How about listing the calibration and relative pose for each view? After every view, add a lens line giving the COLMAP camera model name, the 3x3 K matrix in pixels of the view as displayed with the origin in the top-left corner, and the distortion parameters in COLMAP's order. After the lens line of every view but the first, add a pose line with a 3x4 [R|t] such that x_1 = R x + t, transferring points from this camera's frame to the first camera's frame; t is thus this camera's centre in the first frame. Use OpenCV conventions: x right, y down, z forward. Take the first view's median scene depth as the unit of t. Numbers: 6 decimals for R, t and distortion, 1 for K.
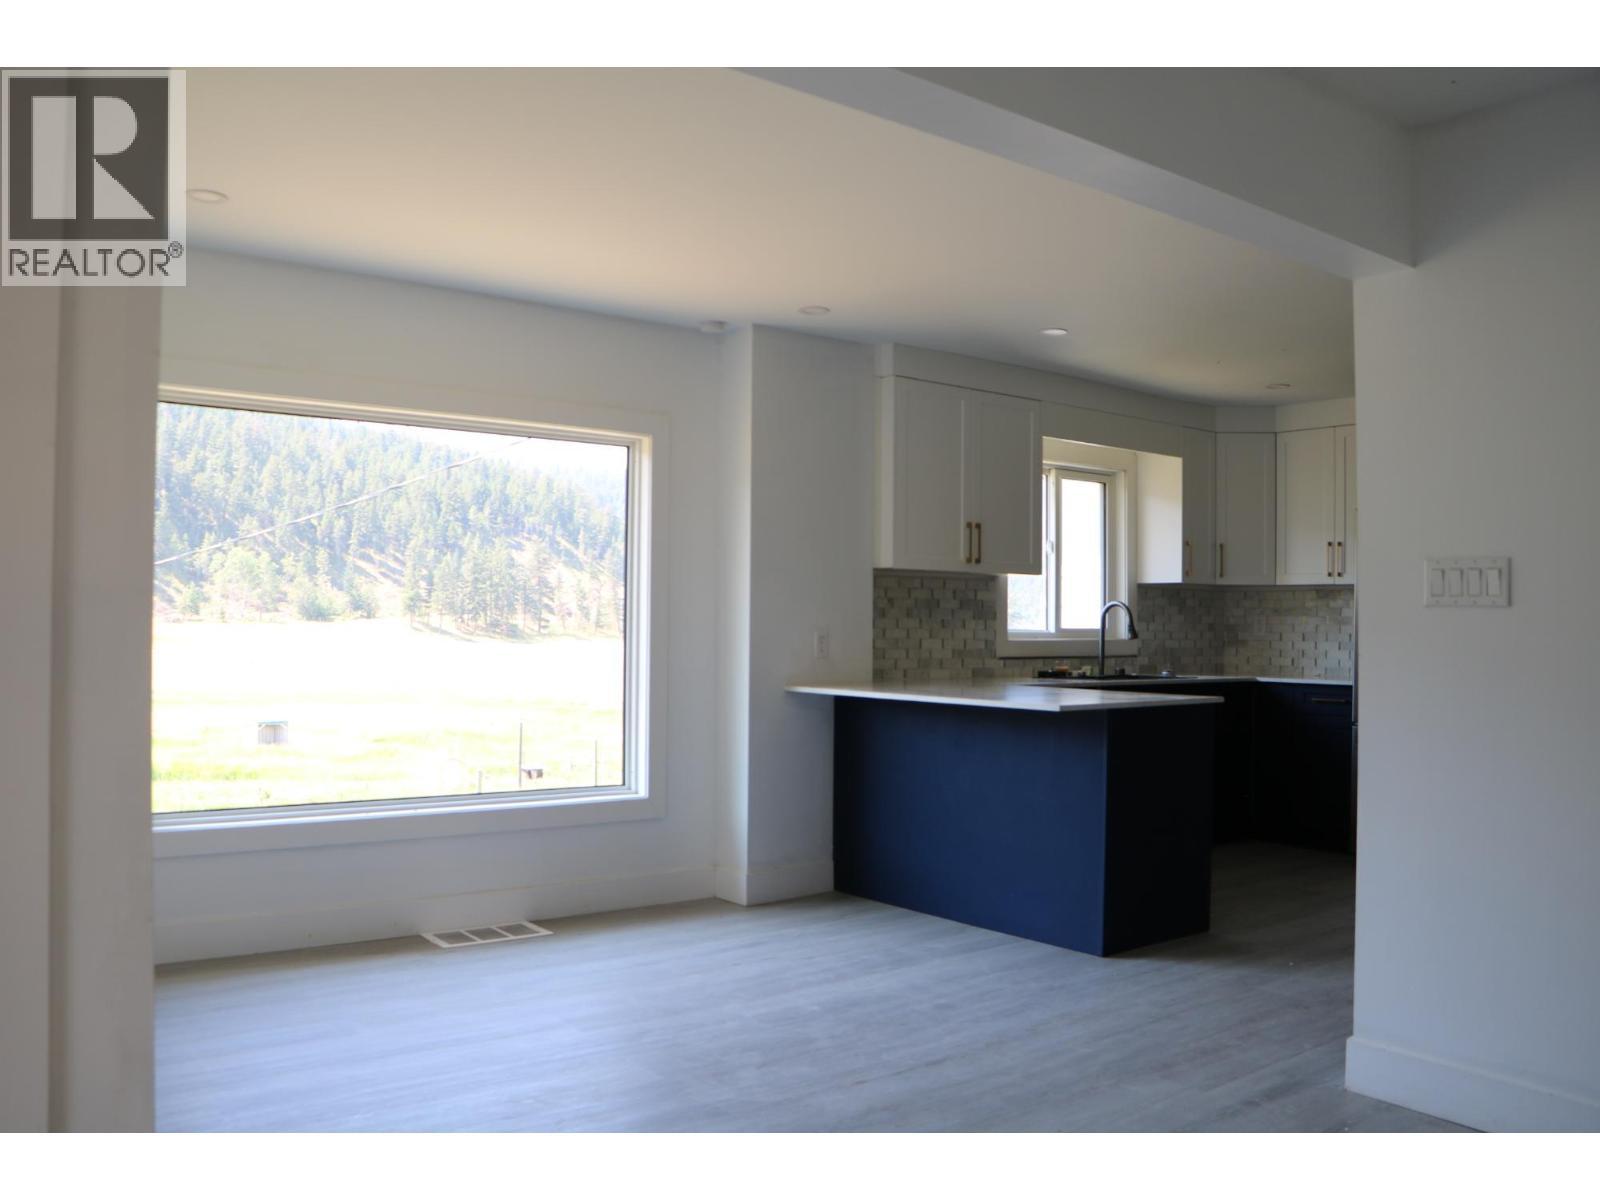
lens RADIAL K [[1325.0, 0, 799.6], [0, 1325.0, 607.8], [0, 0, 1]] dist [-0.182250, 0.167205]
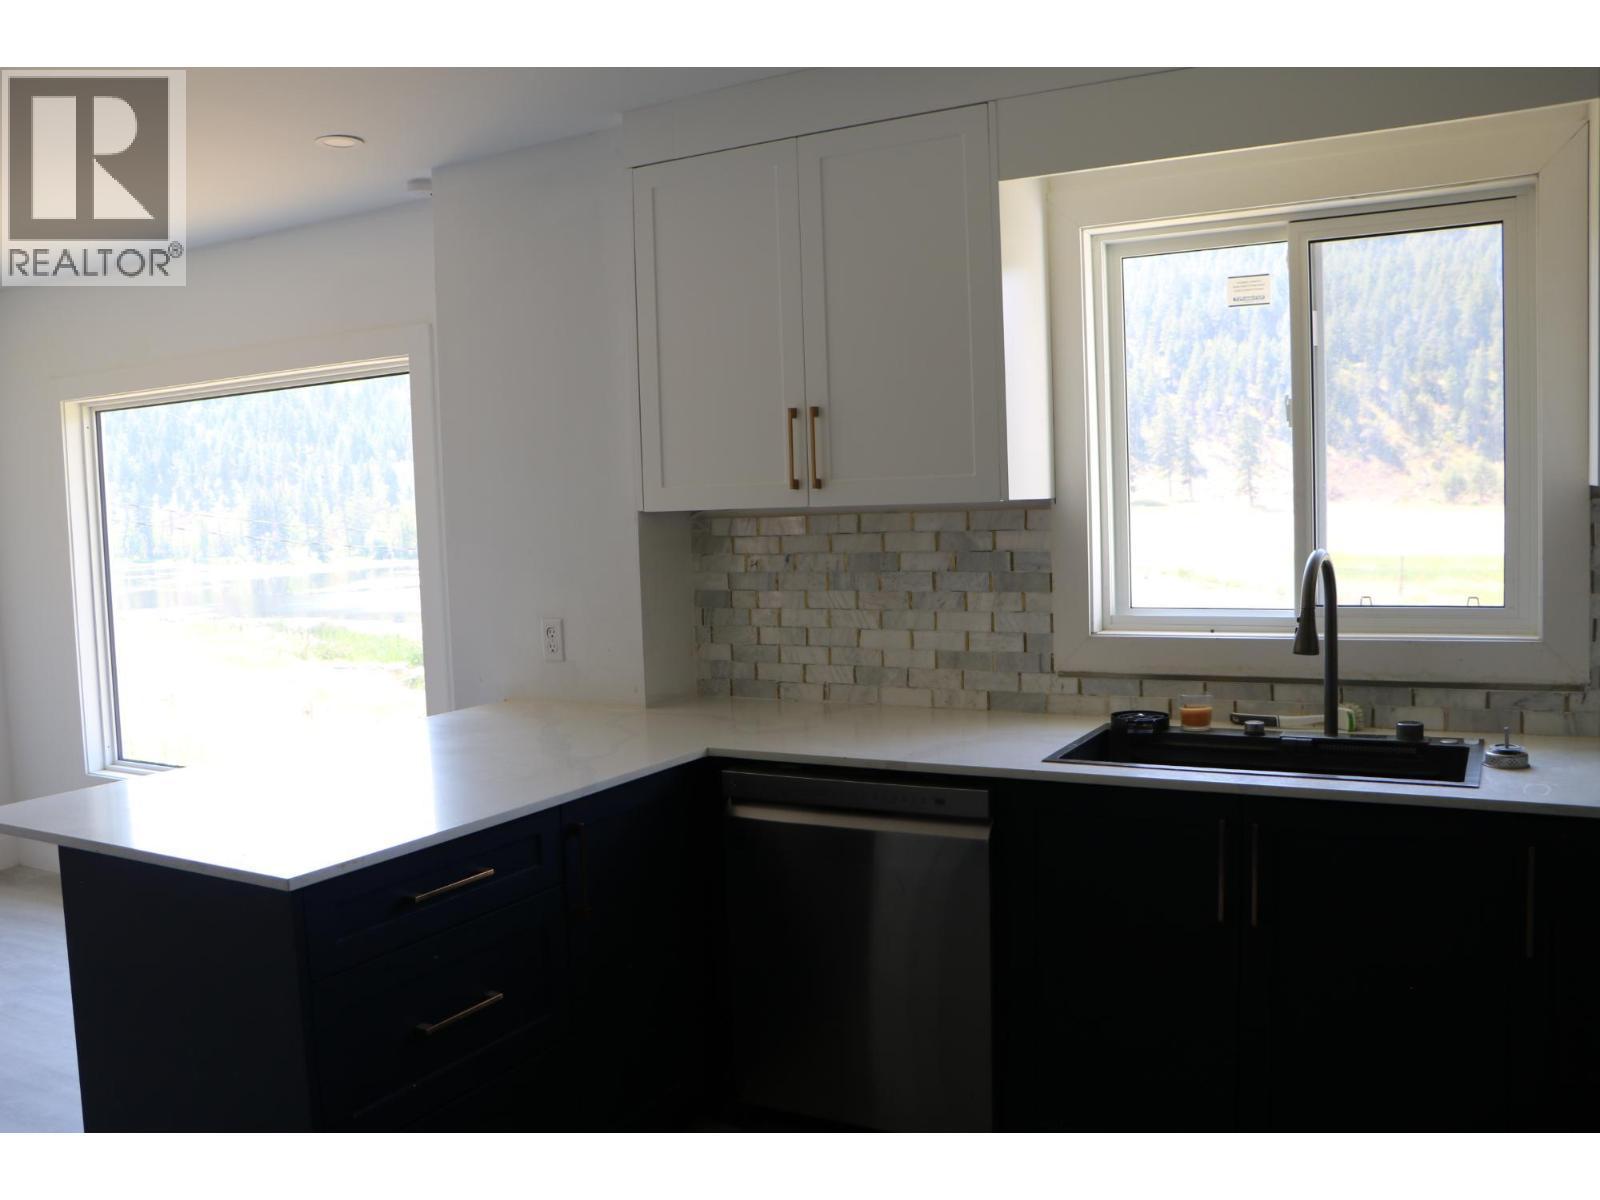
lens RADIAL K [[1325.0, 0, 799.6], [0, 1325.0, 607.8], [0, 0, 1]] dist [-0.182250, 0.167205]
pose [[0.401950, 0.048143, -0.914395, 0.506638], [0.047111, 0.996207, 0.073159, -0.022198], [0.914449, -0.072485, 0.398157, 0.687325]]
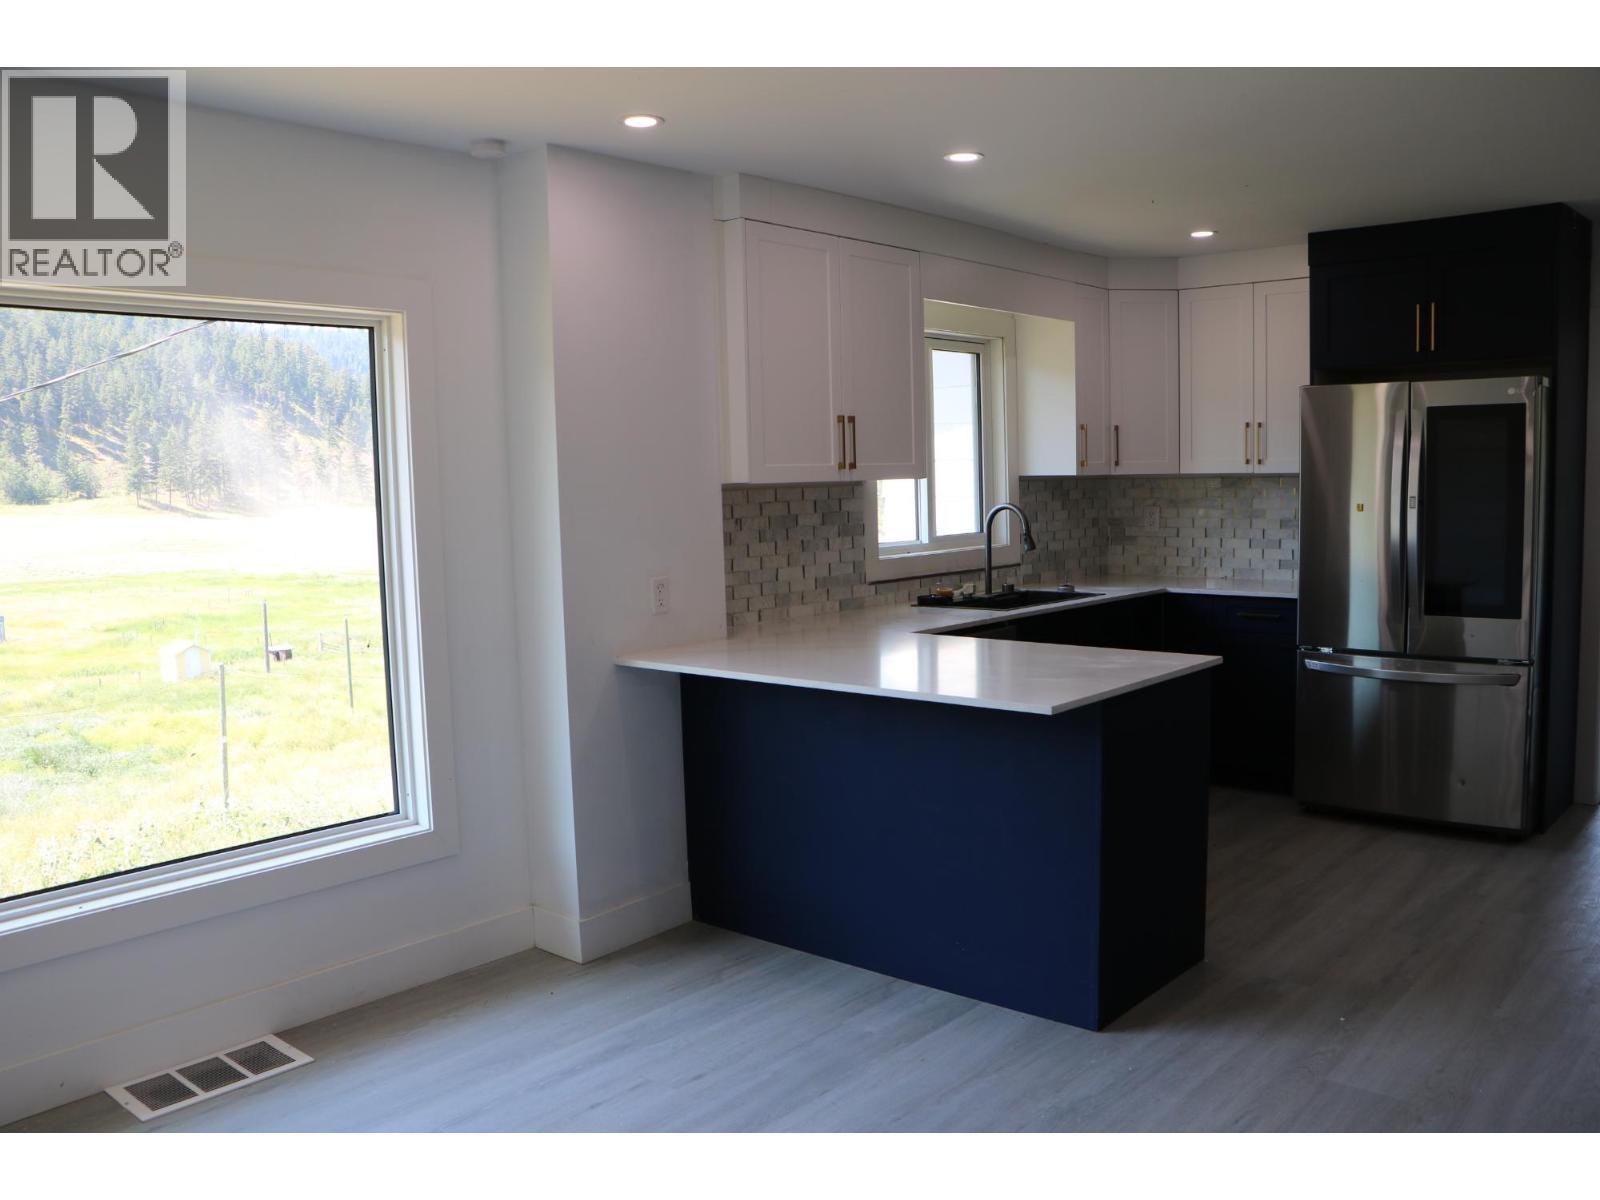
lens RADIAL K [[1325.0, 0, 799.6], [0, 1325.0, 607.8], [0, 0, 1]] dist [-0.182250, 0.167205]
pose [[0.981776, -0.053262, 0.182425, -0.032722], [0.032774, 0.992993, 0.113536, -0.036182], [-0.187194, -0.105488, 0.976643, 0.220560]]
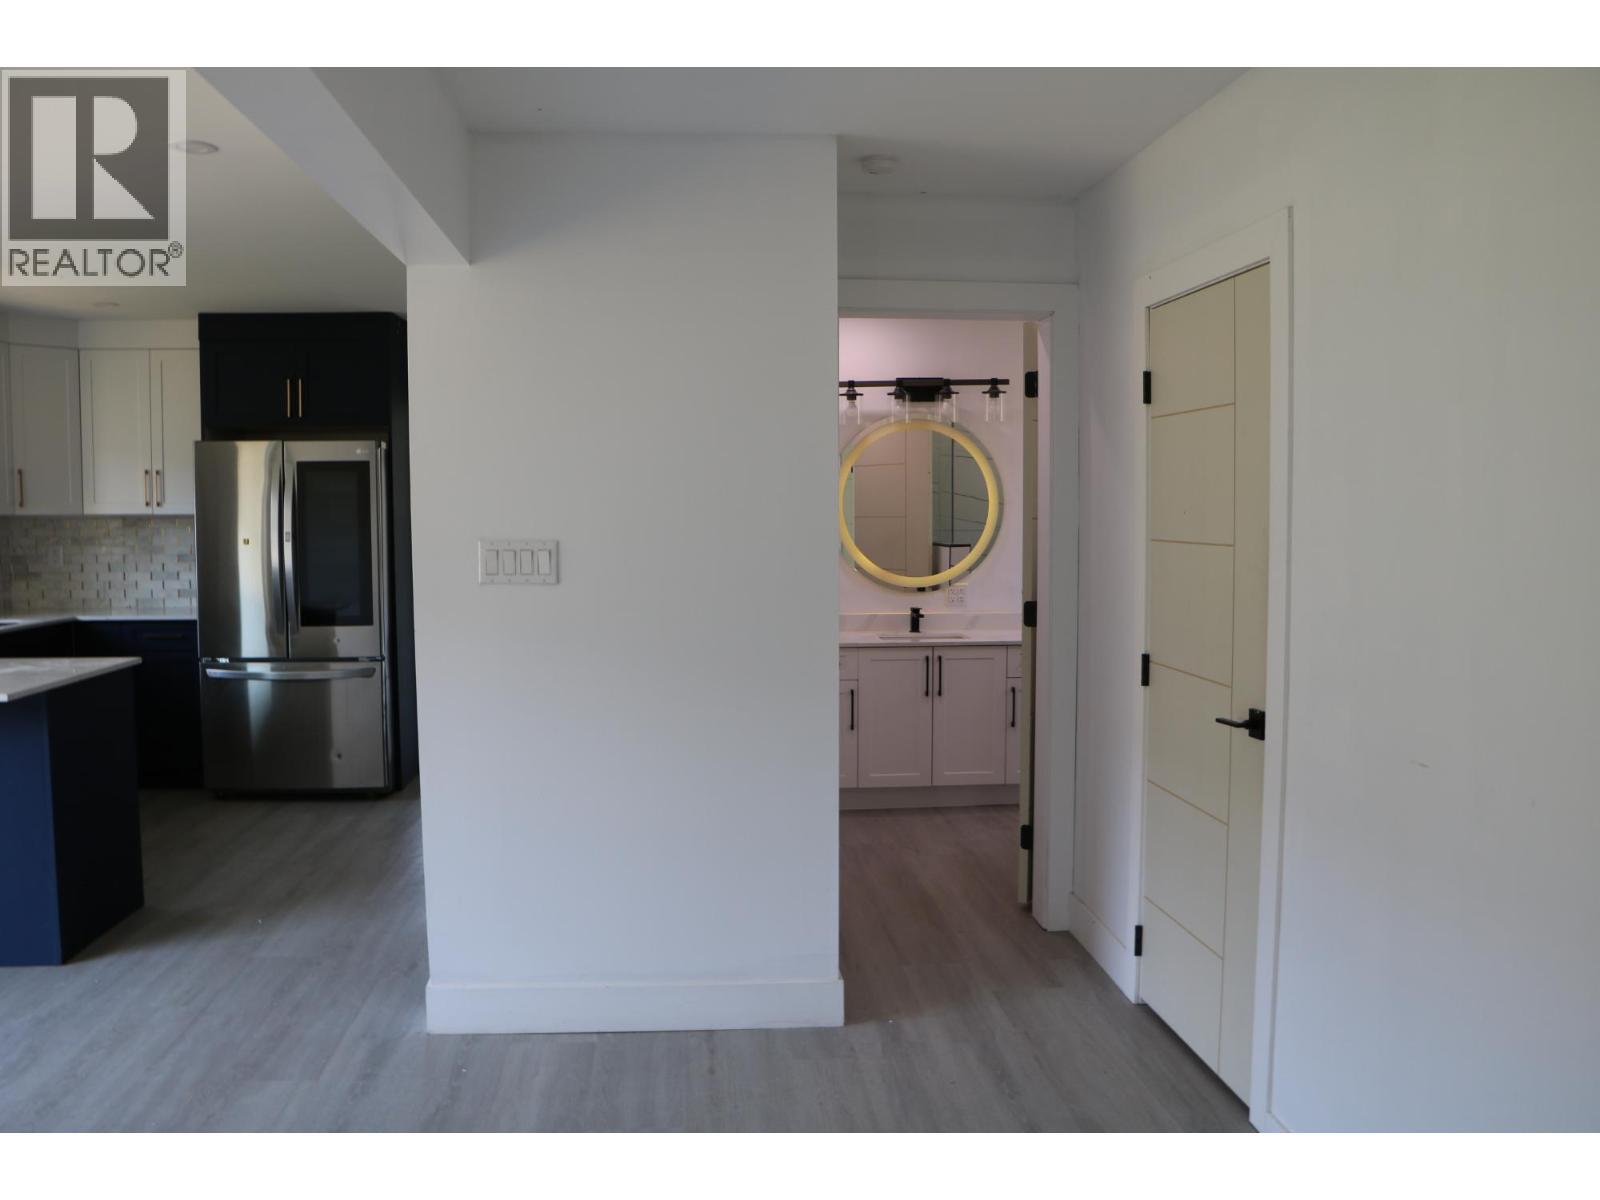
lens RADIAL K [[1325.0, 0, 799.6], [0, 1325.0, 607.8], [0, 0, 1]] dist [-0.182250, 0.167205]
pose [[0.538249, -0.074208, 0.839512, -0.130086], [-0.003308, 0.995922, 0.090155, -0.035684], [-0.842779, -0.051303, 0.535809, 0.076622]]
